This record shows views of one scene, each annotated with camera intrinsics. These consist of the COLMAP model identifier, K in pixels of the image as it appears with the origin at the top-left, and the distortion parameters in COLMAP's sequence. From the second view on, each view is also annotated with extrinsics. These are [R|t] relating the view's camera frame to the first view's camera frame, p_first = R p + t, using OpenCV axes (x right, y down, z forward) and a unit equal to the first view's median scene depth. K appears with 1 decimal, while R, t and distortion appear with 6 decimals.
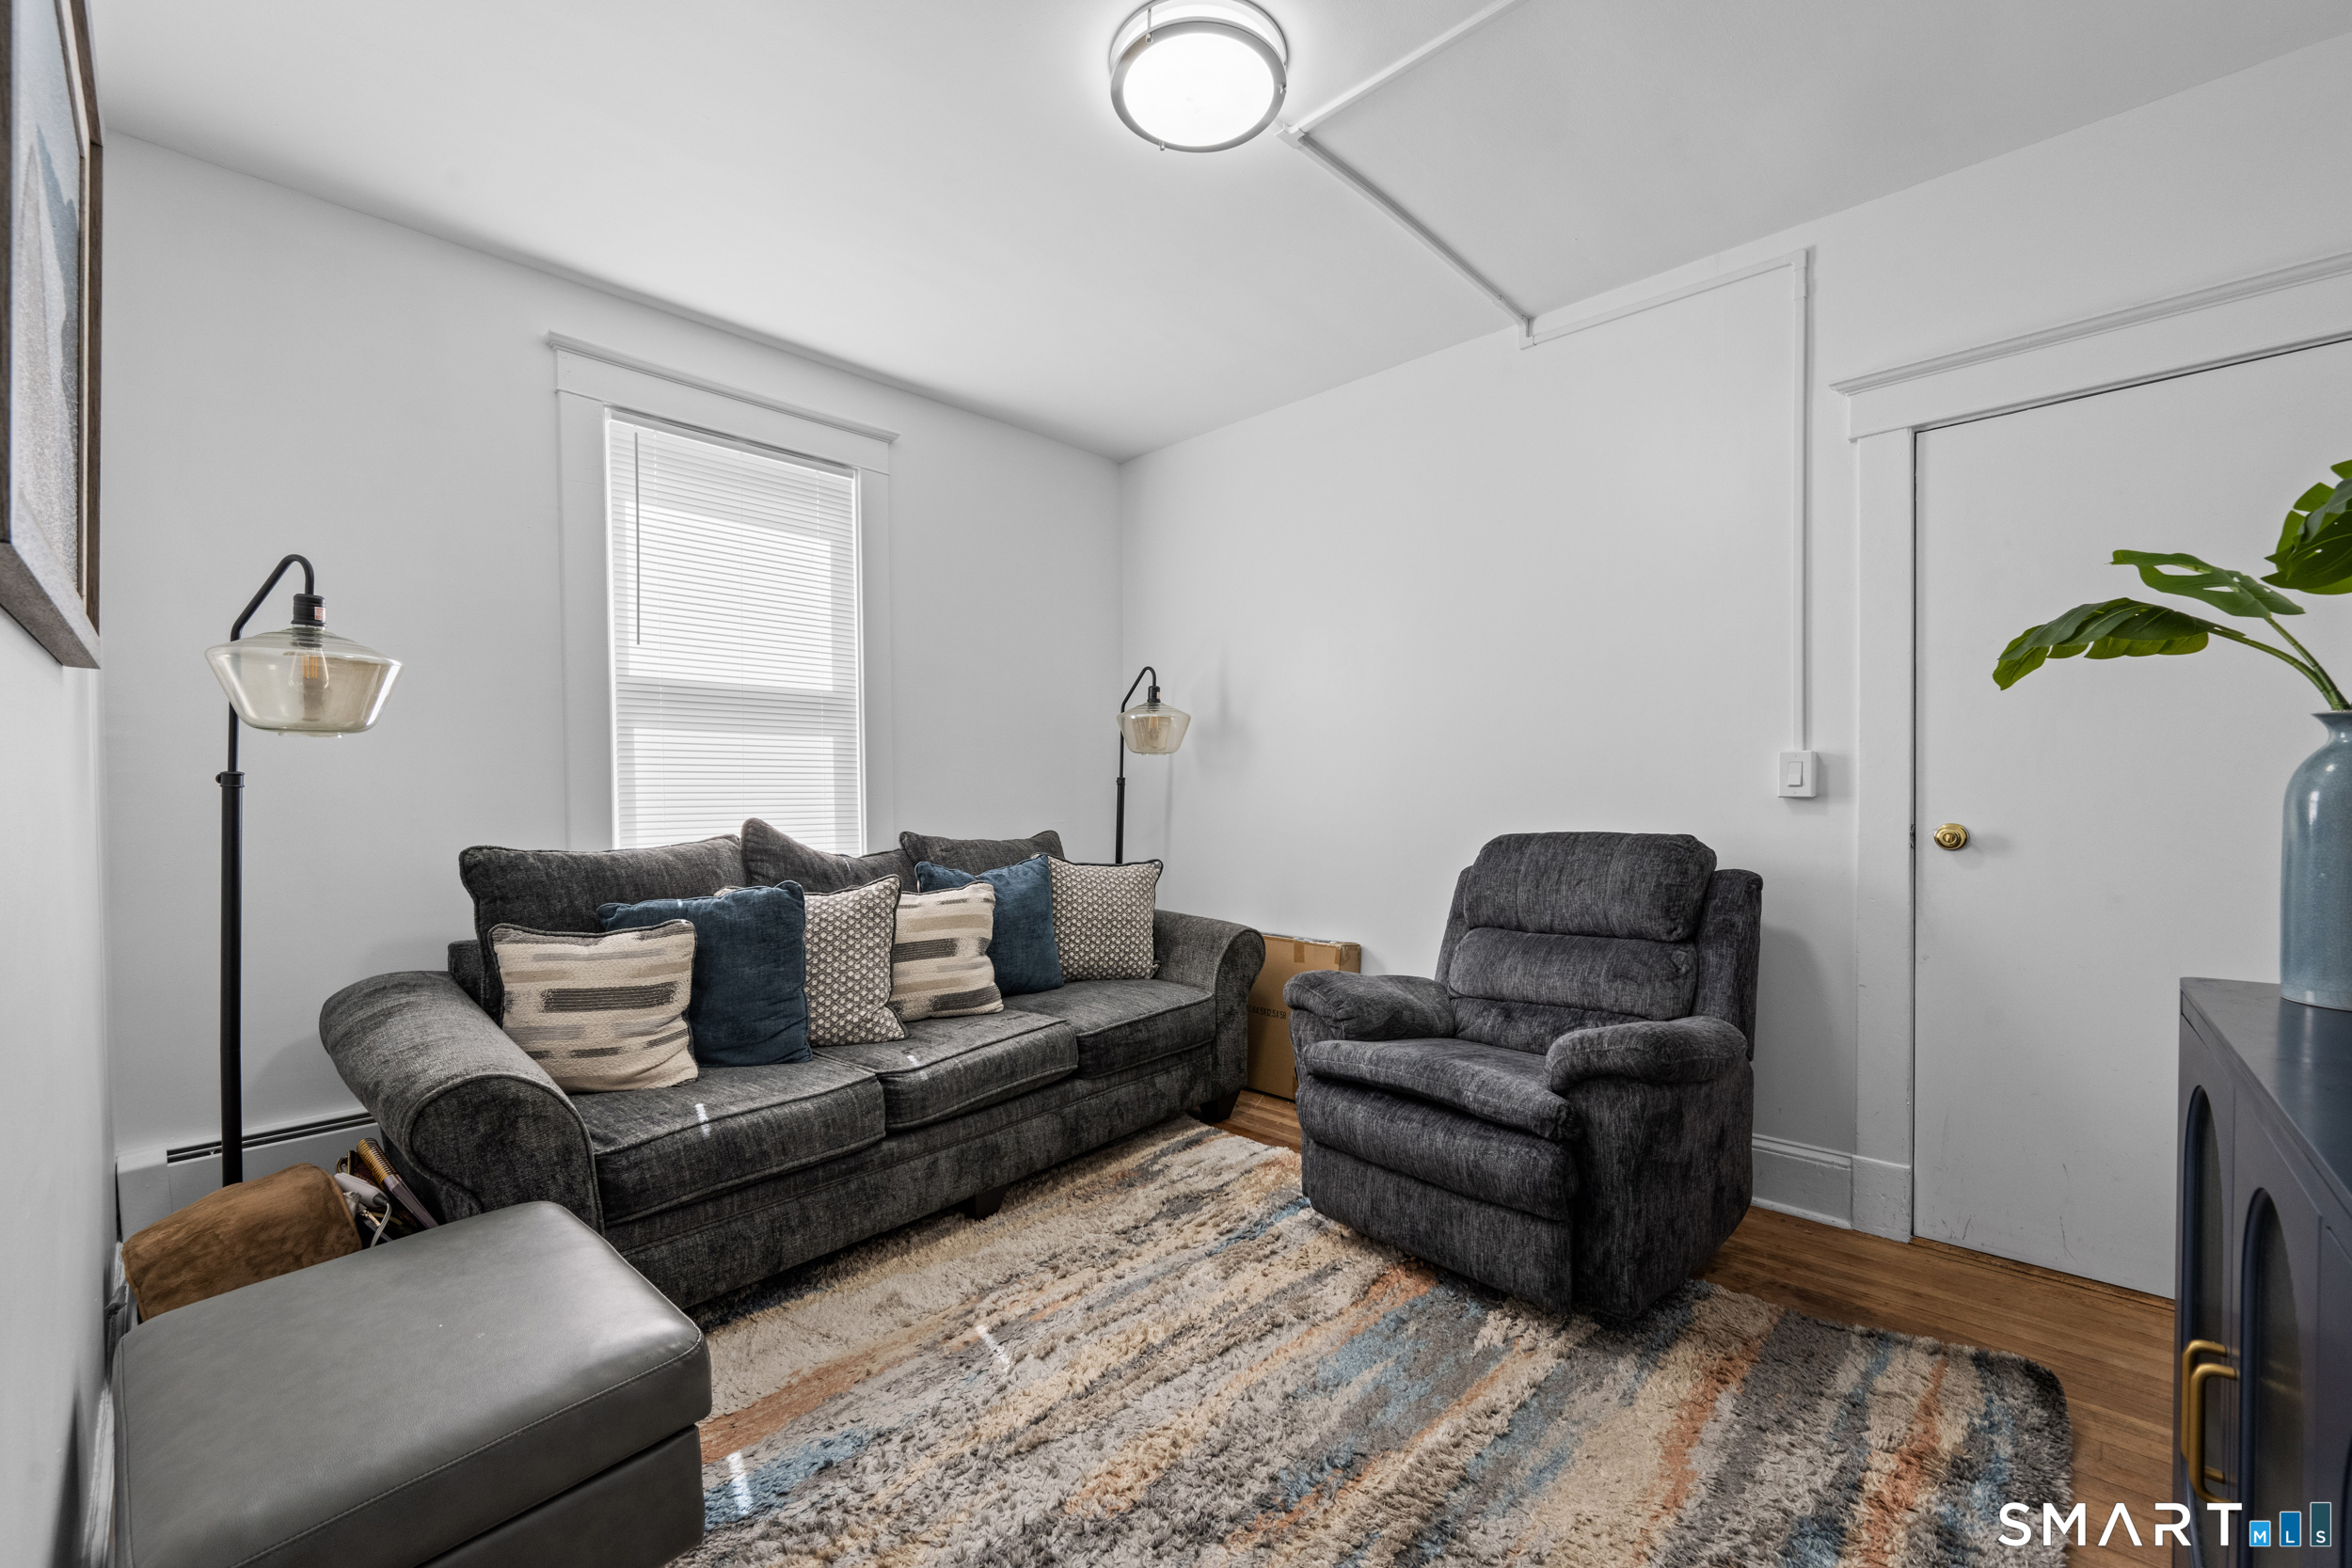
lens RADIAL K [[936.9, 0, 1186.4], [0, 936.9, 790.2], [0, 0, 1]] dist [-0.001921, -0.000054]
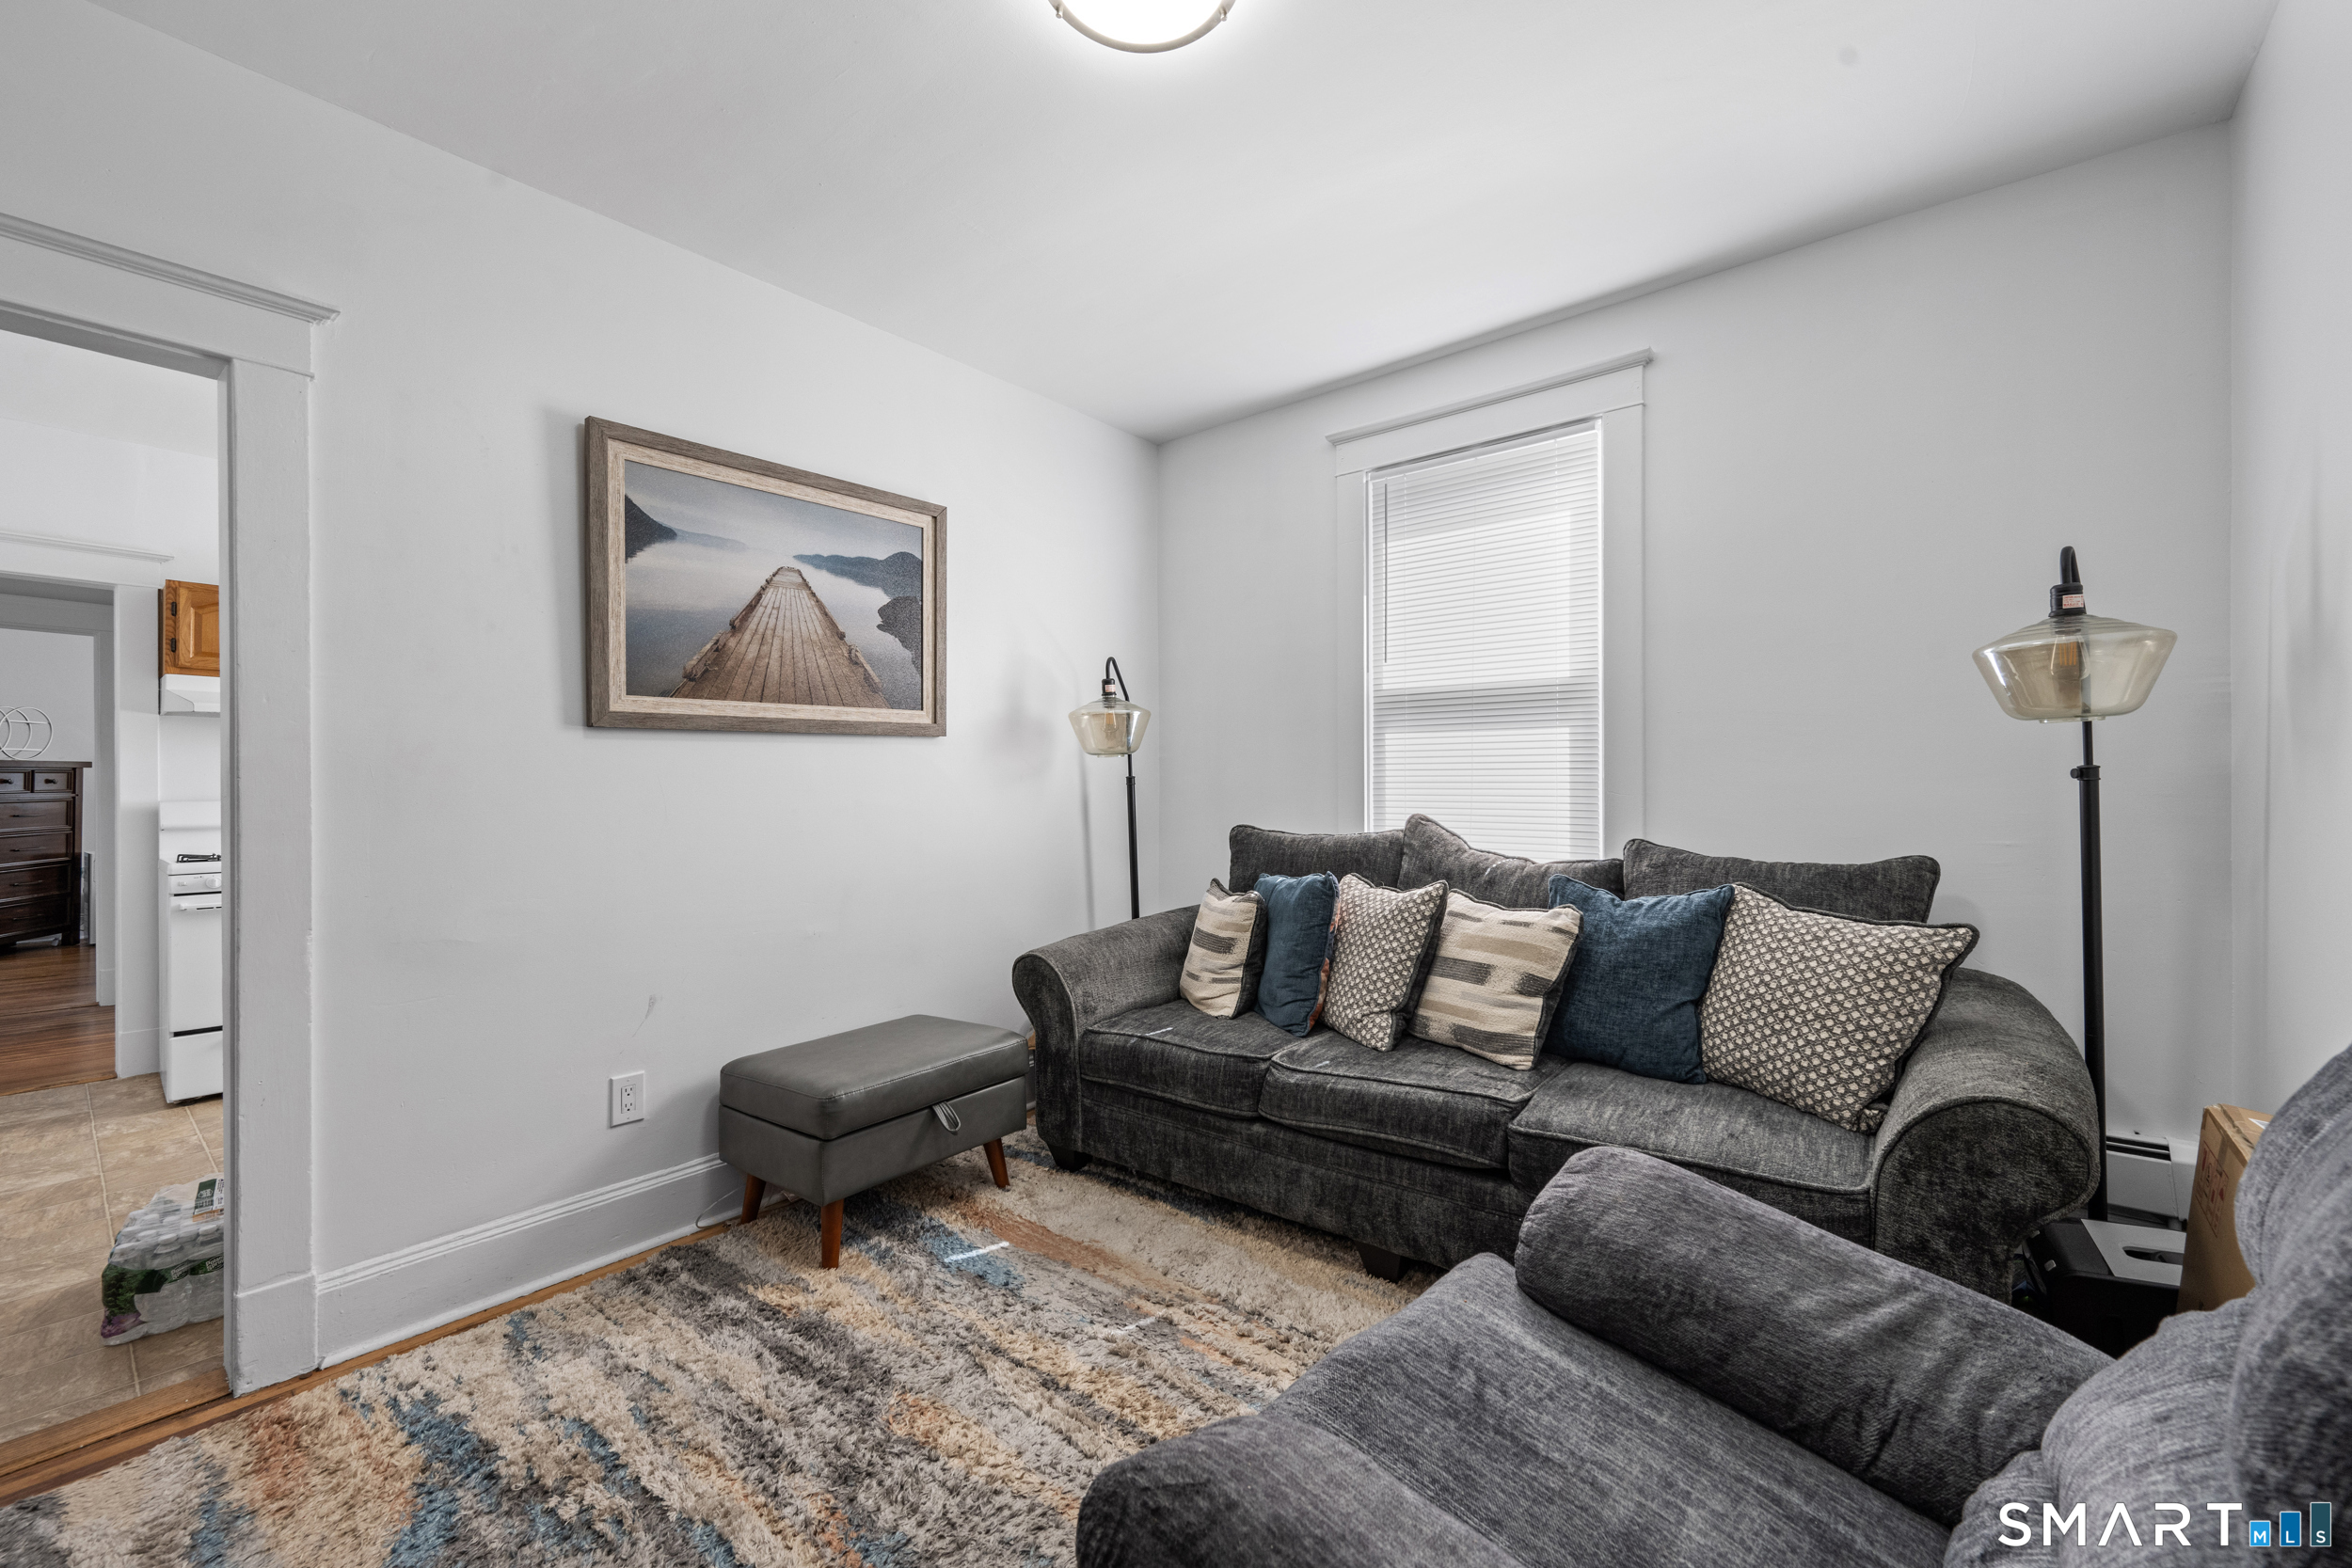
lens RADIAL K [[936.9, 0, 1188.1], [0, 936.9, 779.7], [0, 0, 1]] dist [-0.001921, -0.000054]
pose [[0.091082, -0.000841, -0.995843, 0.680889], [-0.004283, 0.999990, -0.001237, -0.007917], [0.995834, 0.004377, 0.091077, 0.782973]]
